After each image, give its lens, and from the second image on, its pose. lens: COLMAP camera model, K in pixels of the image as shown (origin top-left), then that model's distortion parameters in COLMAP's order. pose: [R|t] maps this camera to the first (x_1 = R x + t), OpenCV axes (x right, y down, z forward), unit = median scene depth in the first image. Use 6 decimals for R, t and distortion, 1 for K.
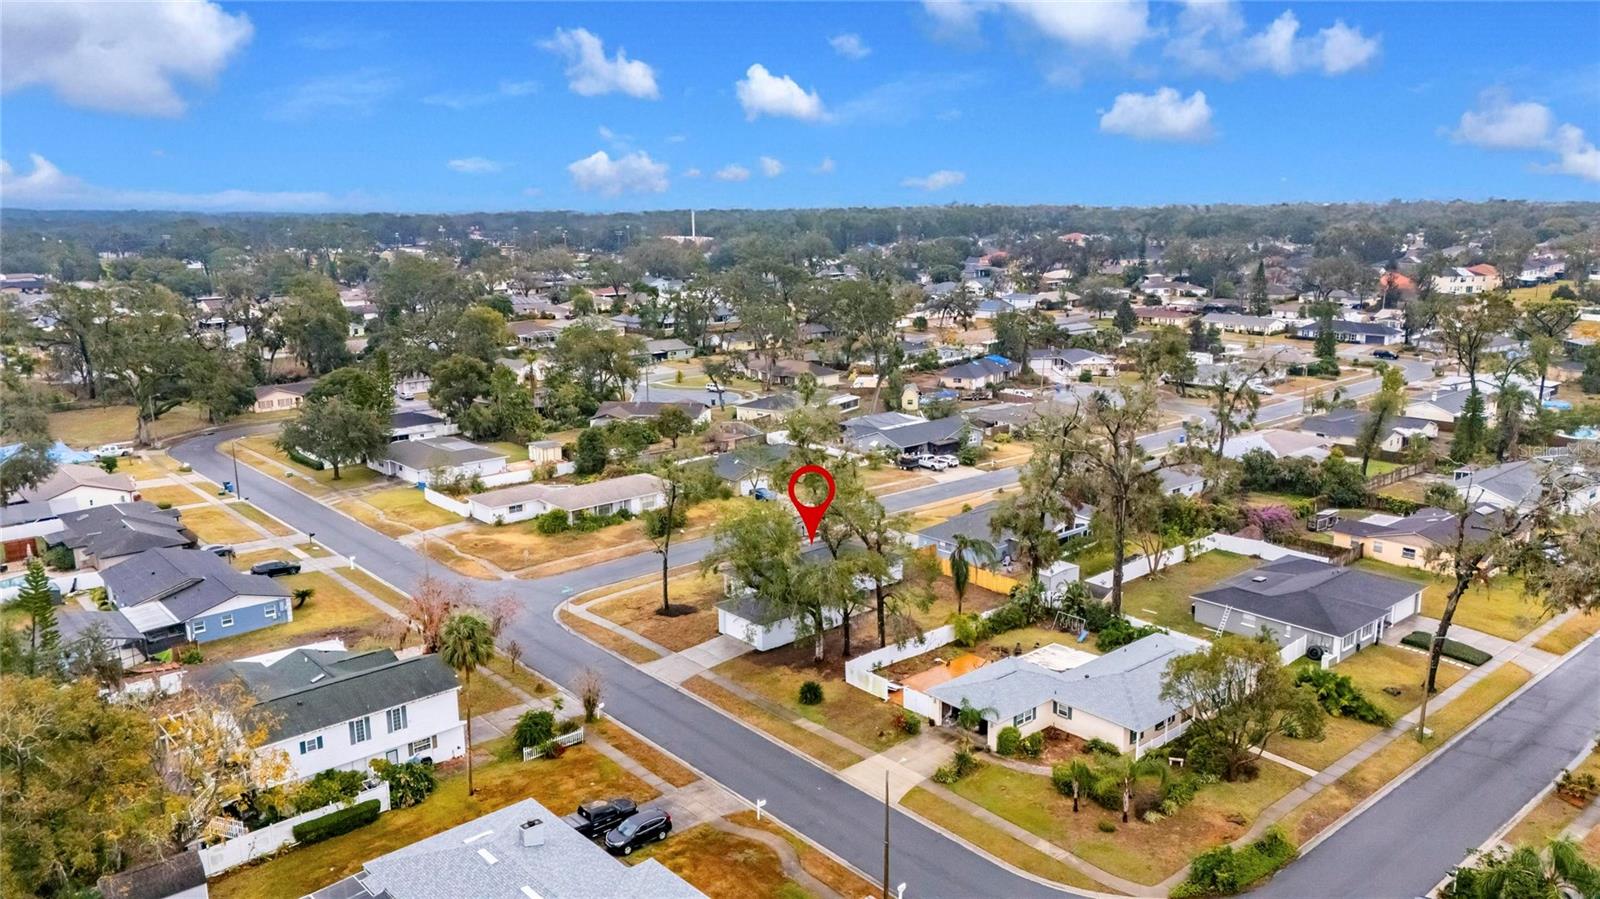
lens RADIAL K [[1179.6, 0, 800.0], [0, 1179.6, 449.5], [0, 0, 1]] dist [0.069689, -0.065430]
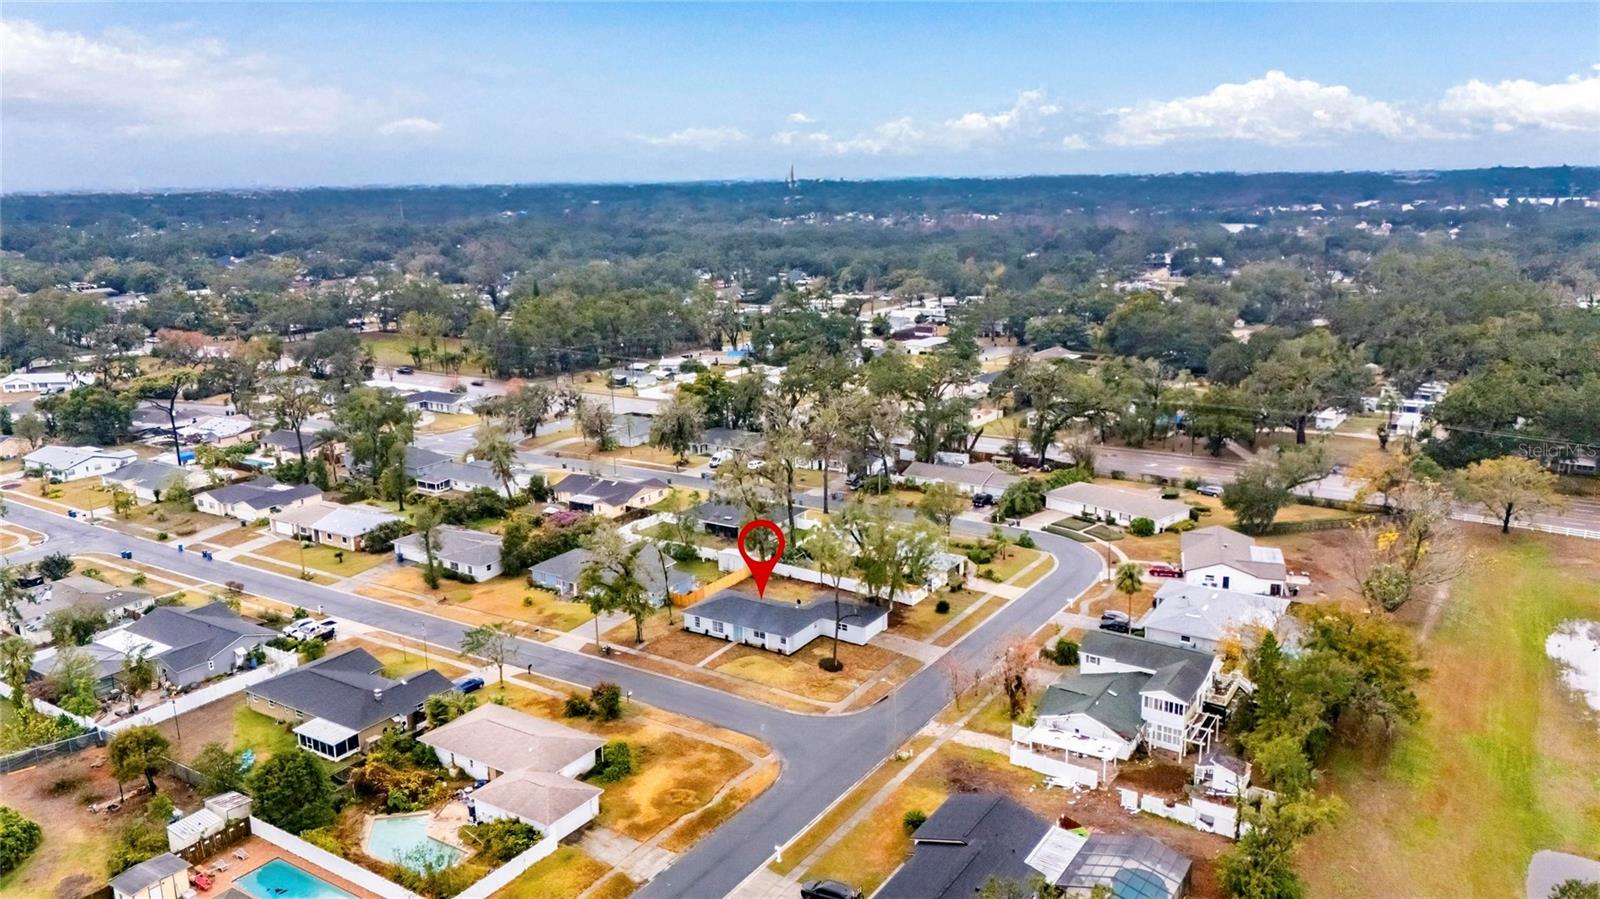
lens RADIAL K [[1179.6, 0, 800.0], [0, 1179.6, 449.5], [0, 0, 1]] dist [0.069689, -0.065430]
pose [[-0.271093, -0.222186, 0.936559, -1.304392], [0.219742, 0.933015, 0.284951, -0.475225], [-0.937135, 0.283050, -0.204111, 1.291960]]
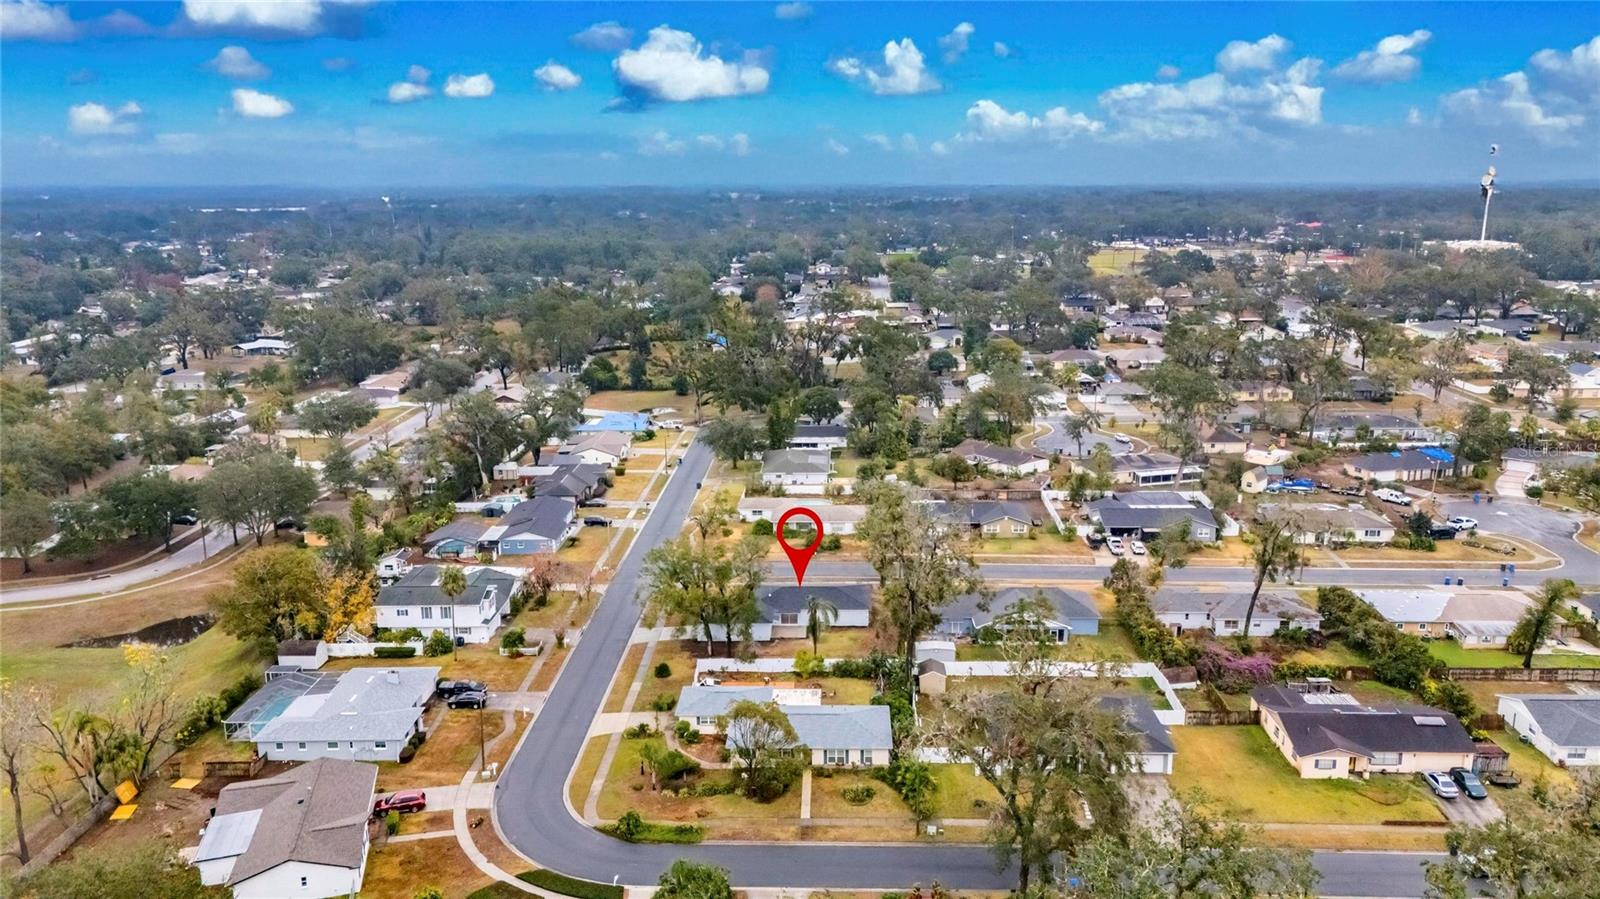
lens RADIAL K [[1179.6, 0, 800.0], [0, 1179.6, 449.5], [0, 0, 1]] dist [0.069689, -0.065430]
pose [[0.729138, 0.160932, -0.665175, 0.983461], [-0.140778, 0.986442, 0.084344, -0.206576], [0.669731, 0.032143, 0.741908, -0.035500]]
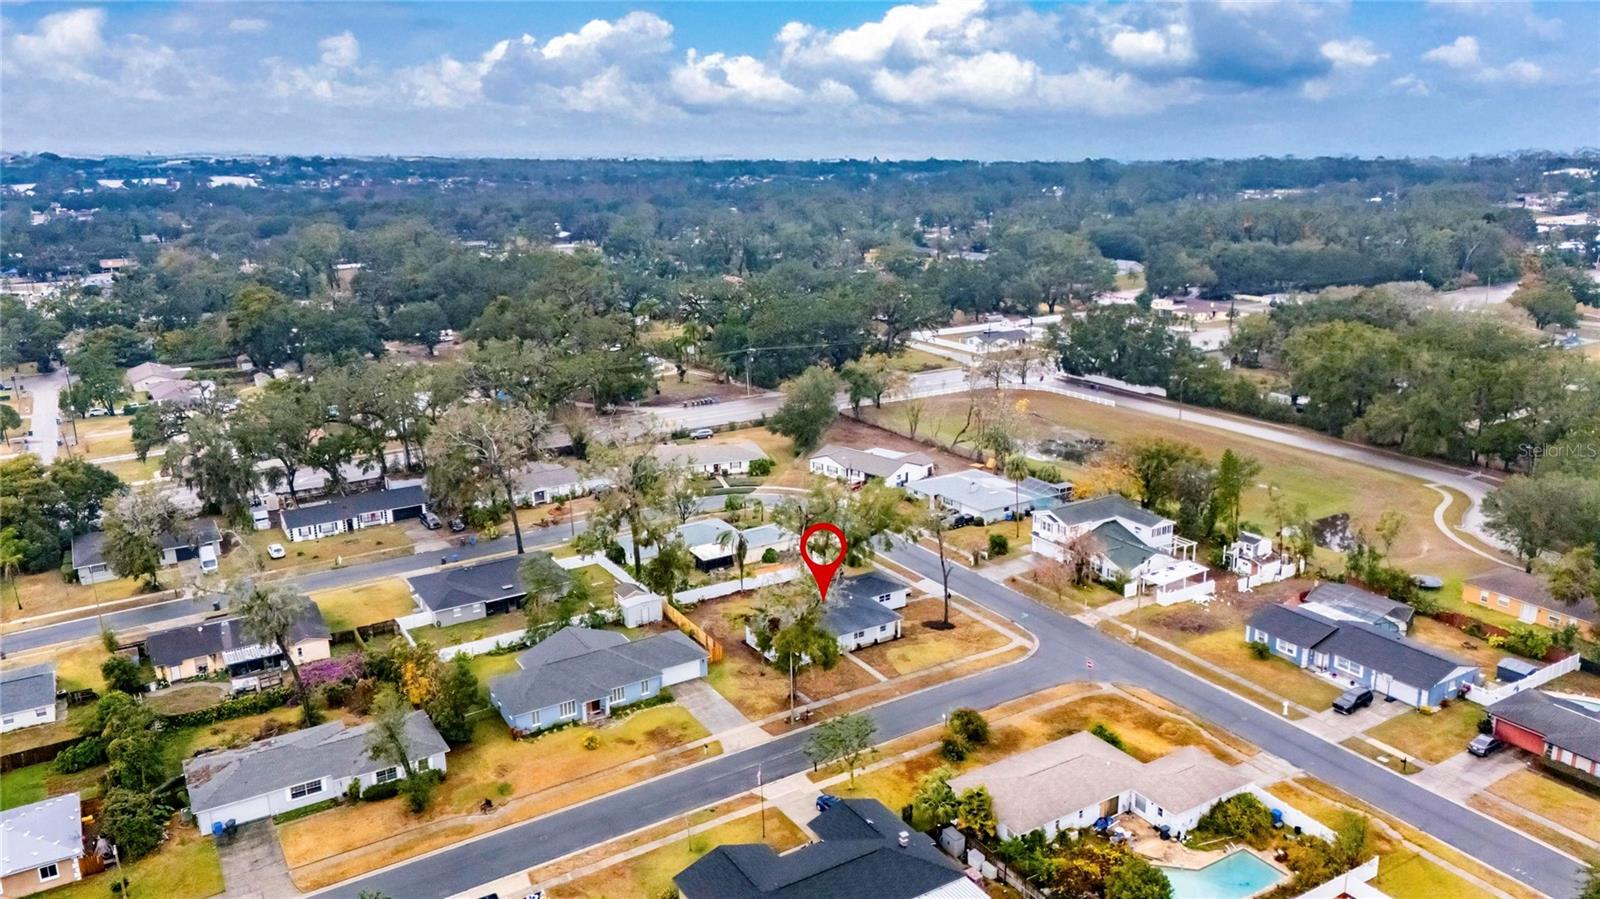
lens RADIAL K [[1179.6, 0, 800.0], [0, 1179.6, 449.5], [0, 0, 1]] dist [0.069689, -0.065430]
pose [[-0.986405, -0.029895, 0.161592, -0.167160], [0.048311, 0.887111, 0.459021, -0.673837], [-0.157073, 0.460587, -0.873606, 2.182551]]
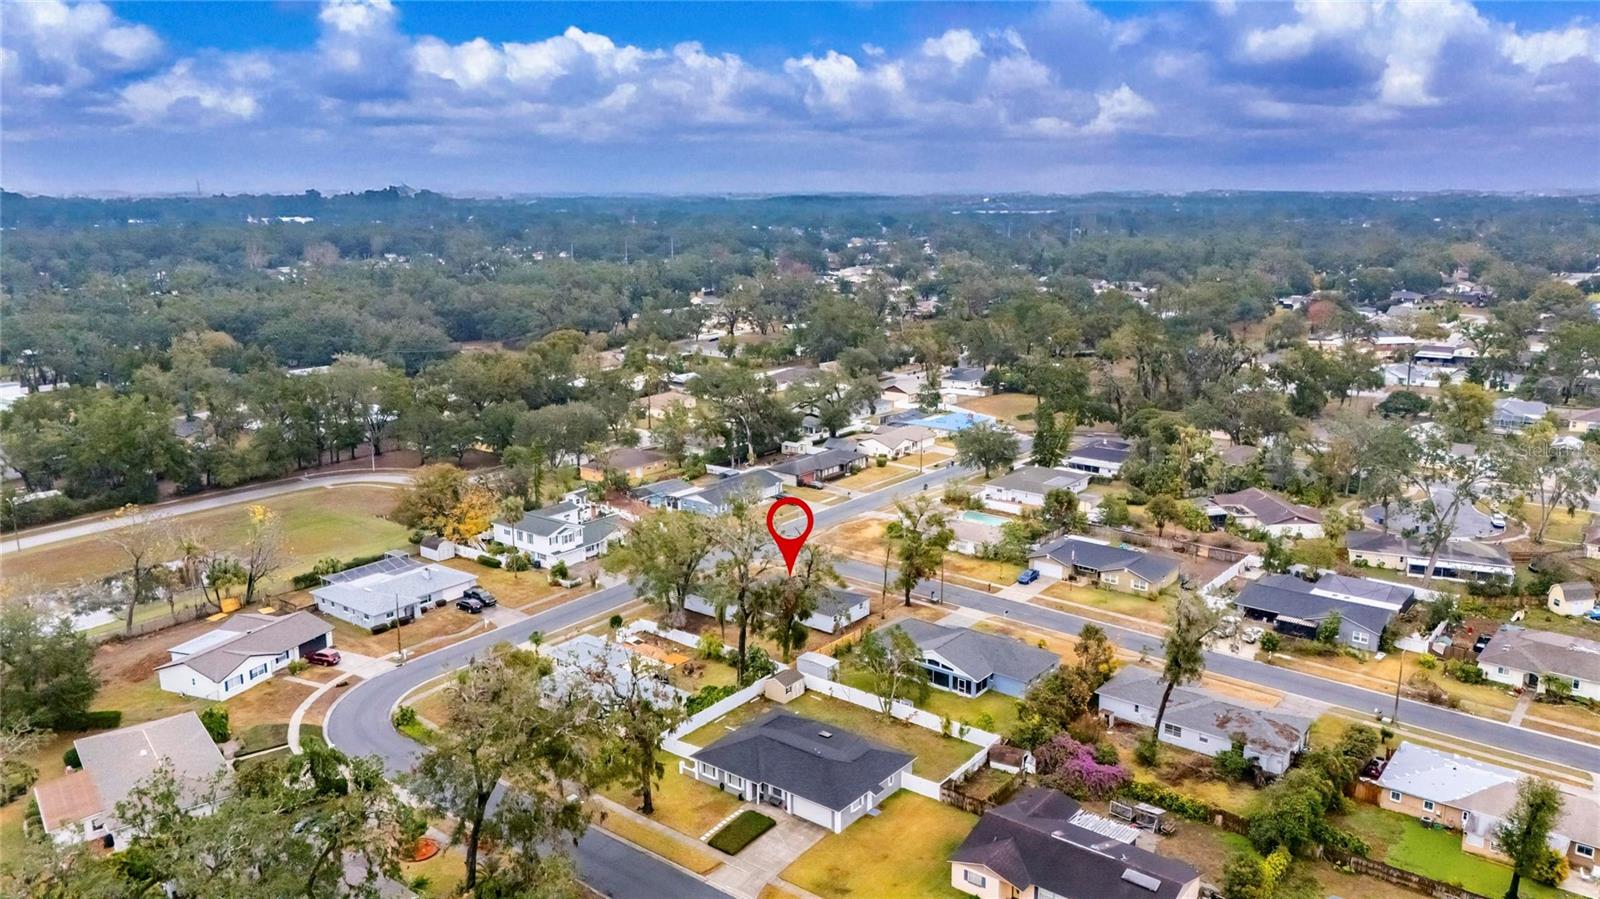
lens RADIAL K [[1179.6, 0, 800.0], [0, 1179.6, 449.5], [0, 0, 1]] dist [0.069689, -0.065430]
pose [[0.169830, 0.227129, -0.958942, 1.441112], [-0.202771, 0.960310, 0.191542, -0.366057], [0.964387, 0.161916, 0.209145, 0.747458]]
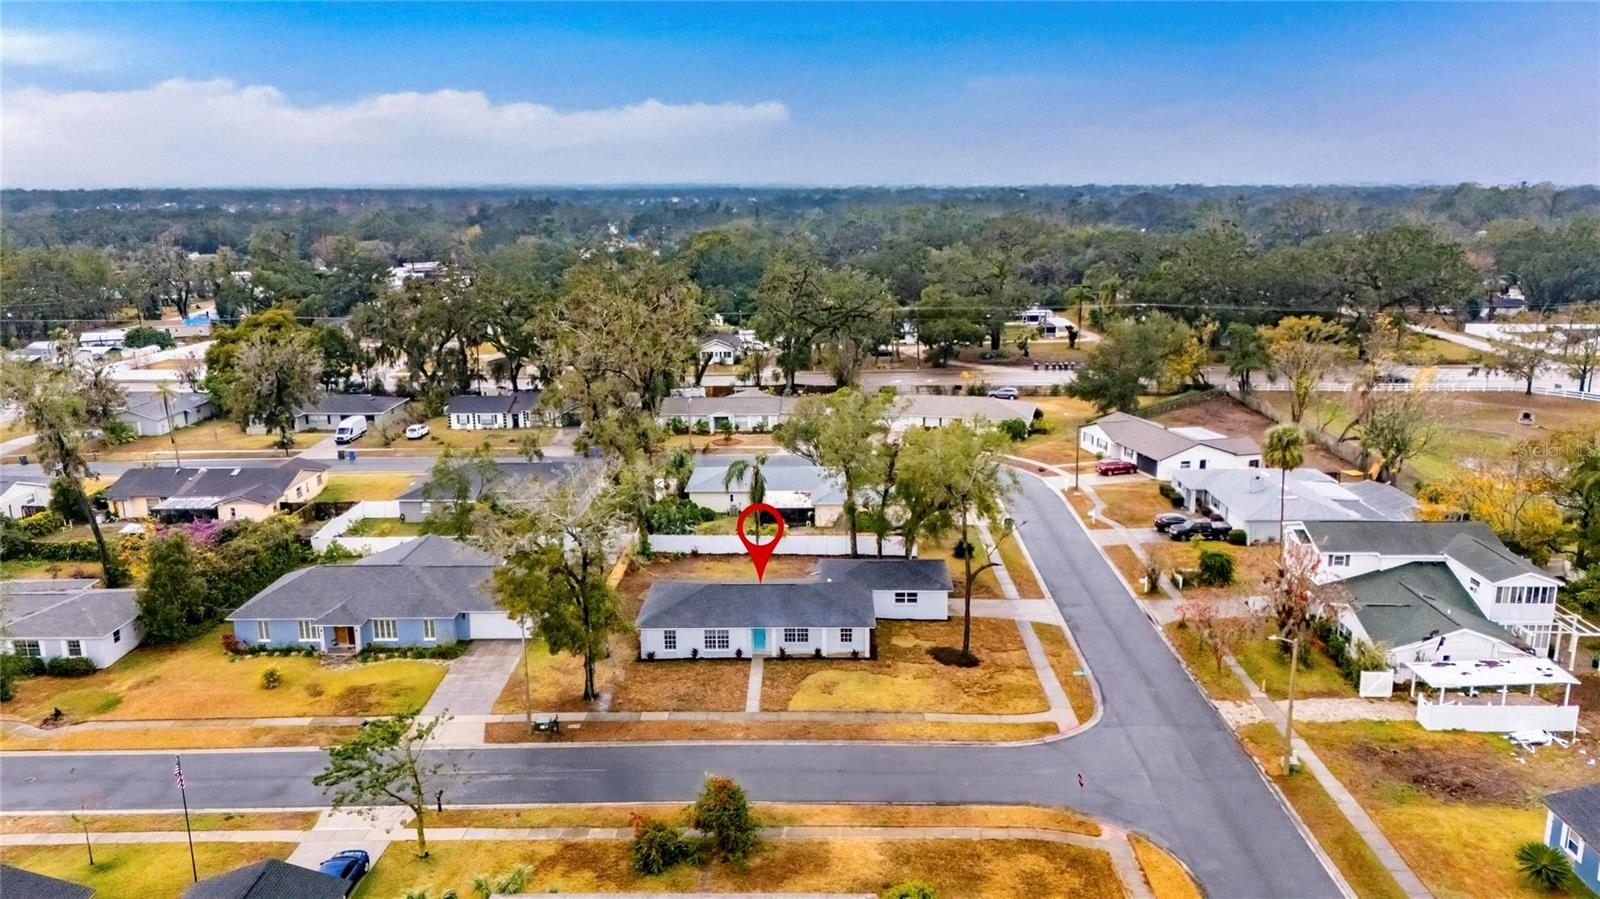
lens RADIAL K [[1172.5, 0, 805.5], [0, 1172.5, 453.3], [0, 0, 1]] dist [0.037744, -0.007238]
pose [[-0.742485, -0.151519, 0.652501, -0.529447], [0.149962, 0.911761, 0.382366, -0.297217], [-0.652861, 0.381752, -0.654247, 1.582758]]
